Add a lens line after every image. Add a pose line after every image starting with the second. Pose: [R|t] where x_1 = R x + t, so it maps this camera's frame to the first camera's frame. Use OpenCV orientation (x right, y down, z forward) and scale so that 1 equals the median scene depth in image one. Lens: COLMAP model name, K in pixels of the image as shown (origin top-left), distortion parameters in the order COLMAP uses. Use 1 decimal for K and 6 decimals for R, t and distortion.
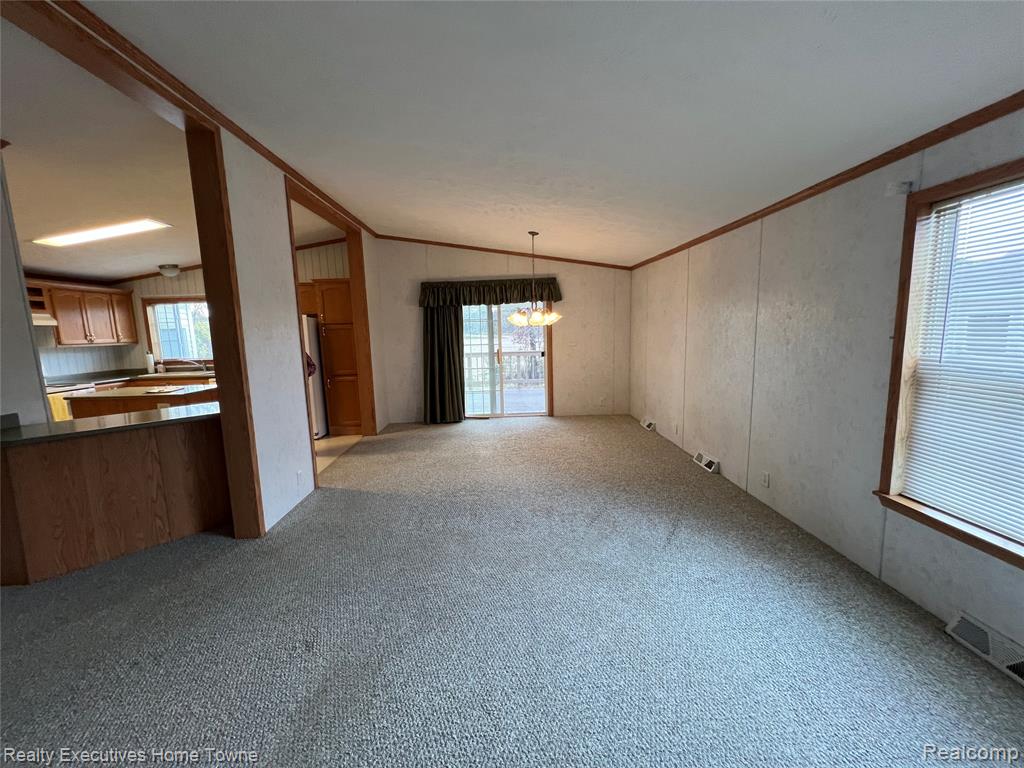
lens RADIAL K [[413.1, 0, 513.4], [0, 413.1, 386.5], [0, 0, 1]] dist [-0.000519, -0.000493]
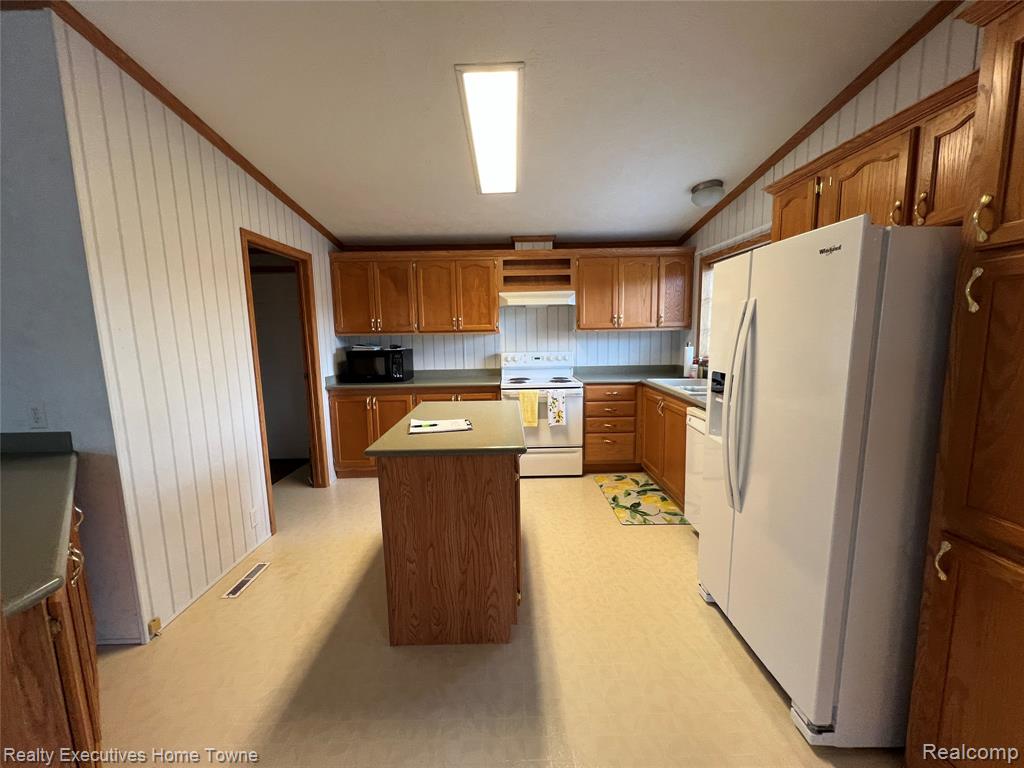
lens RADIAL K [[413.1, 0, 509.8], [0, 413.1, 390.0], [0, 0, 1]] dist [-0.000519, -0.000493]
pose [[-0.025199, 0.165602, -0.985871, -0.245023], [-0.114795, 0.979181, 0.167413, -0.090601], [0.993069, 0.117392, -0.005664, 0.769162]]
